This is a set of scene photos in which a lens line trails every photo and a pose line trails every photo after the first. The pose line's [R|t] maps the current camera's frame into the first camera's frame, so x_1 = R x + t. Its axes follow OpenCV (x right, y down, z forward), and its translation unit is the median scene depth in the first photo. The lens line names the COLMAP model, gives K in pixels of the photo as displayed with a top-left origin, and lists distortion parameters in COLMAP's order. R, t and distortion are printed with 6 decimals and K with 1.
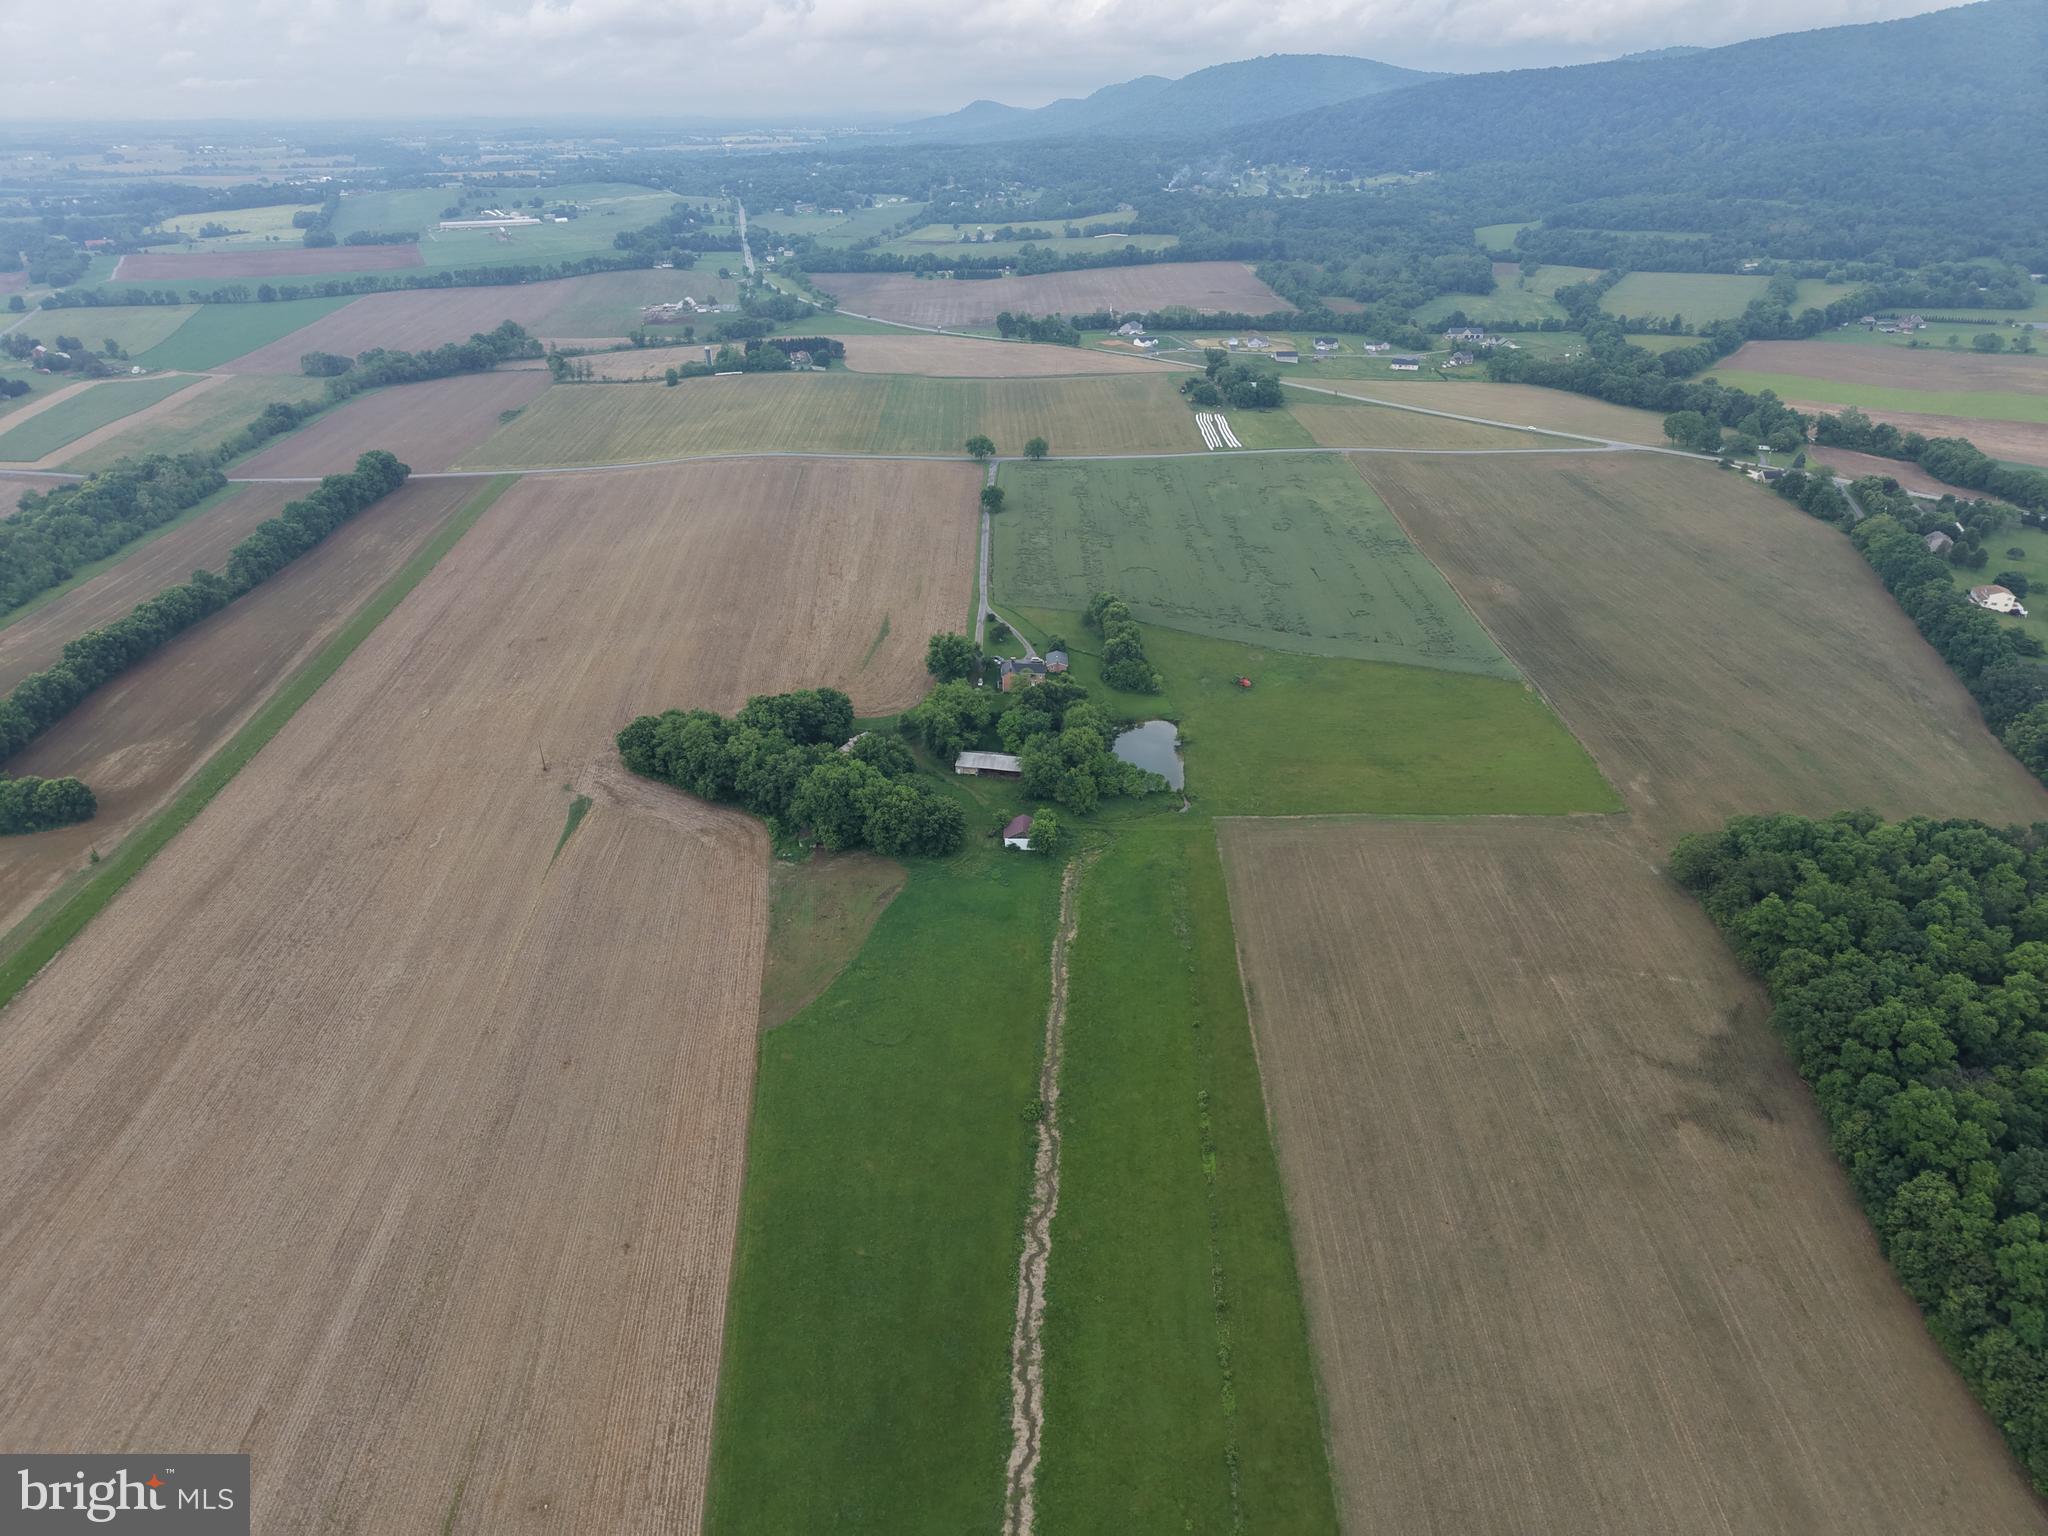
lens RADIAL K [[1368.1, 0, 1024.0], [0, 1368.1, 768.0], [0, 0, 1]] dist [0.022839, -0.019615]
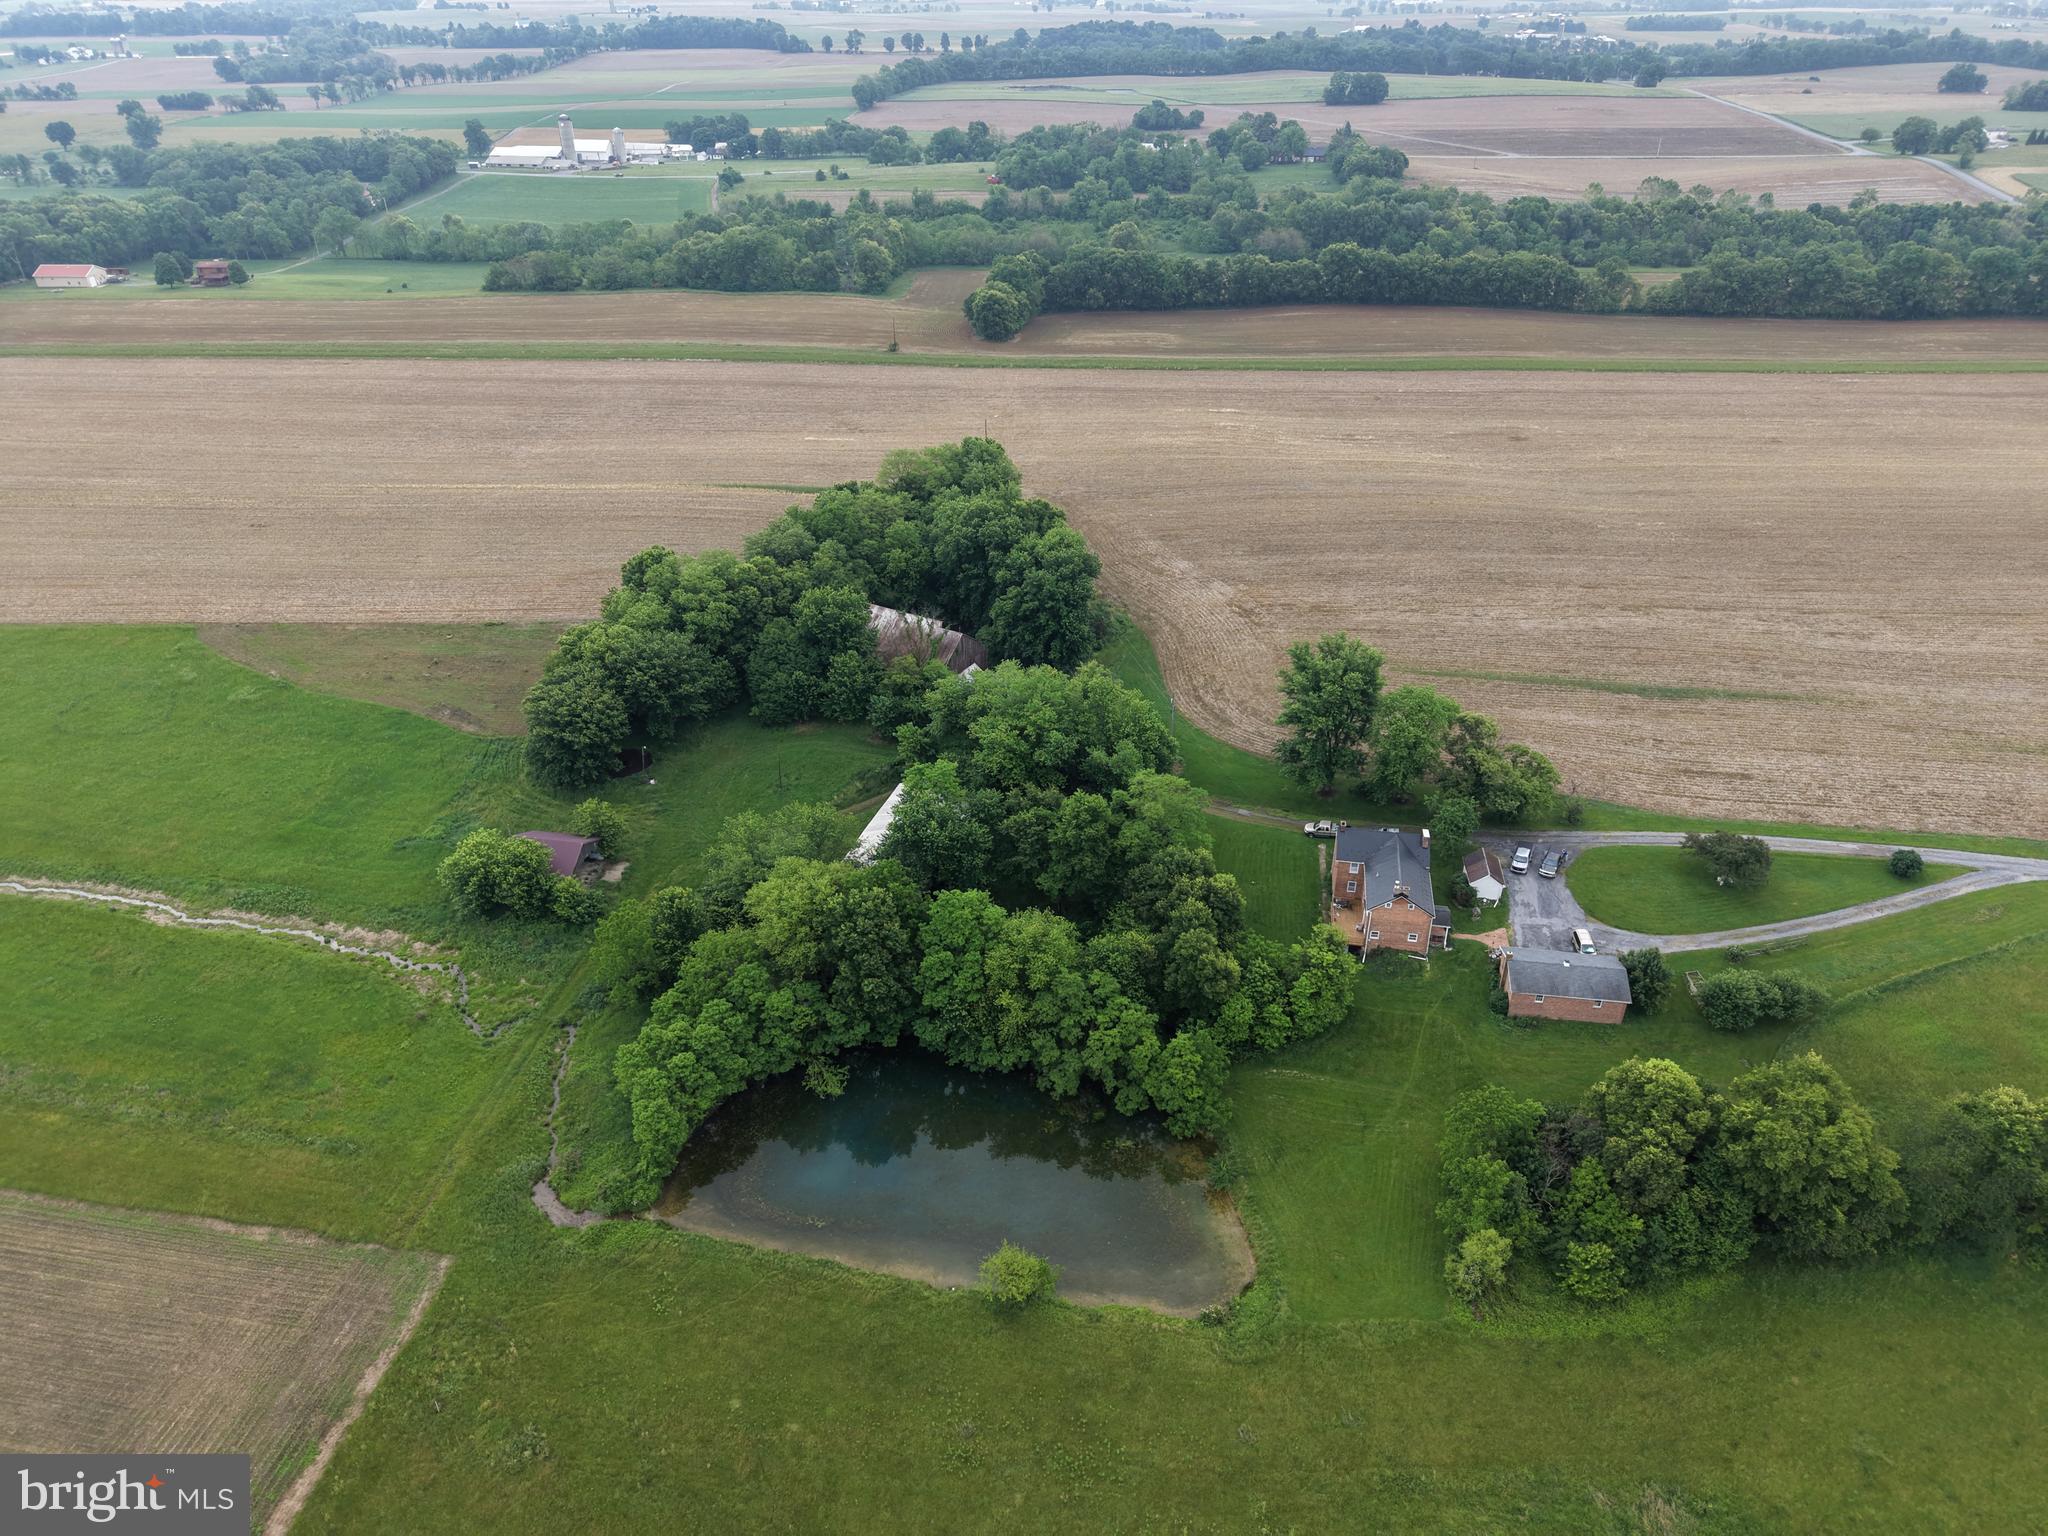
lens RADIAL K [[1368.1, 0, 1024.0], [0, 1368.1, 768.0], [0, 0, 1]] dist [0.022839, -0.019615]
pose [[-0.142396, 0.513489, -0.846199, 0.151297], [-0.432930, 0.736488, 0.519766, -0.121809], [0.890109, 0.440358, 0.117432, 0.477908]]
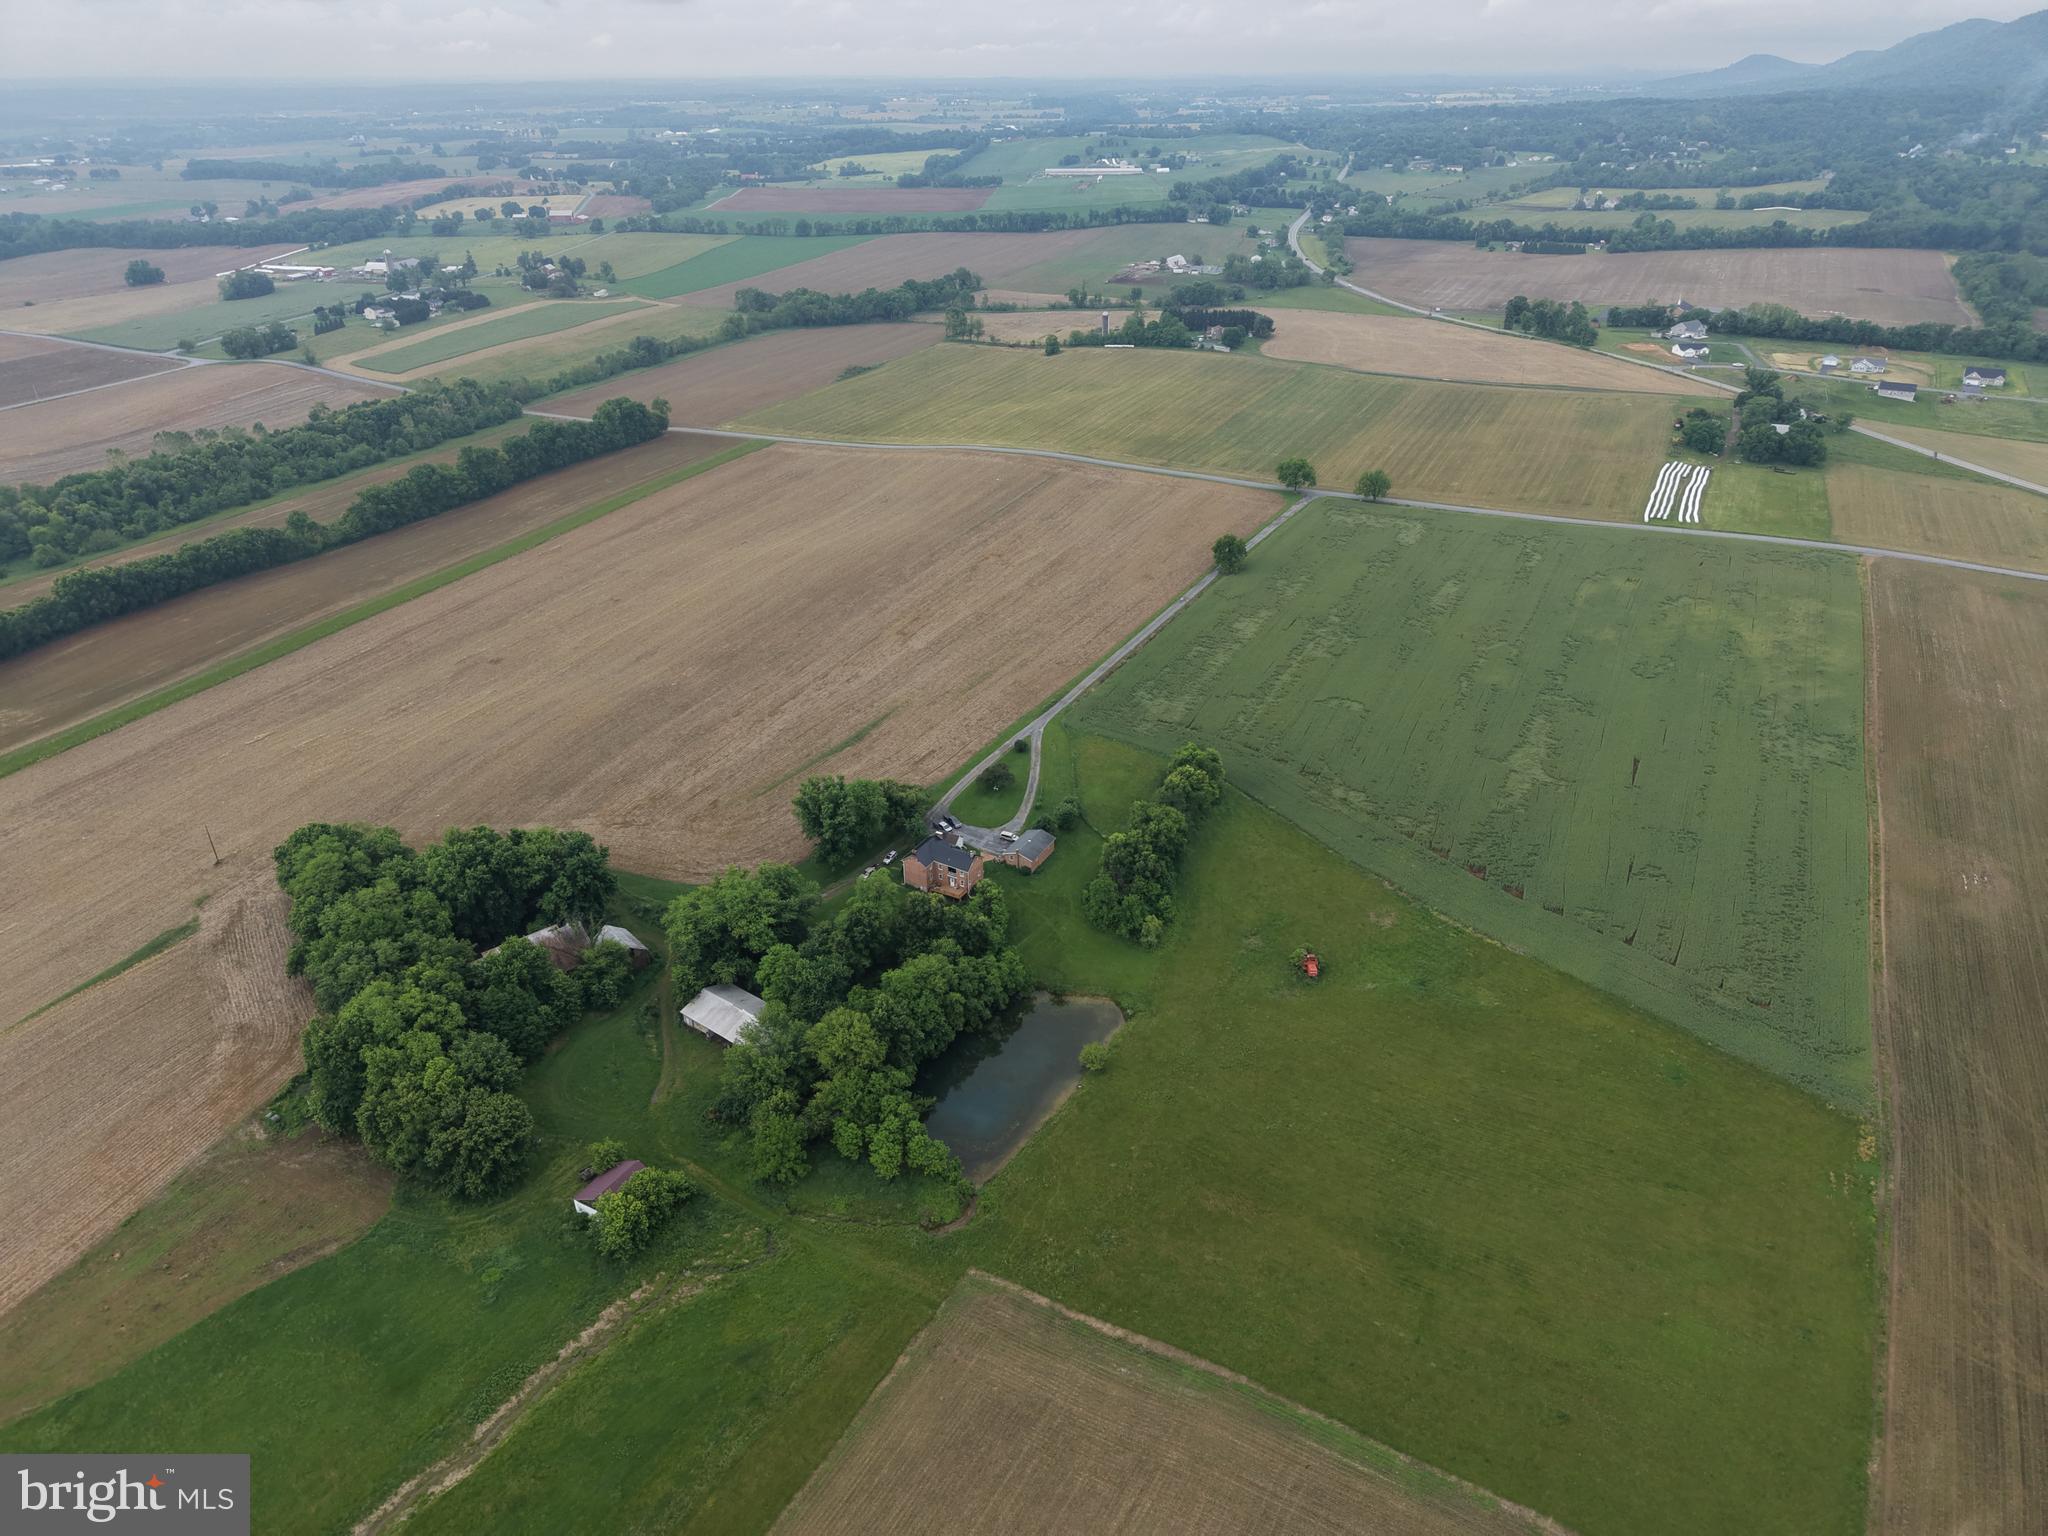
lens RADIAL K [[1368.1, 0, 1024.0], [0, 1368.1, 768.0], [0, 0, 1]] dist [0.022839, -0.019615]
pose [[0.884148, 0.214231, -0.415196, 0.155185], [-0.204758, 0.976461, 0.067803, -0.088960], [0.419949, 0.025067, 0.907202, 0.244418]]
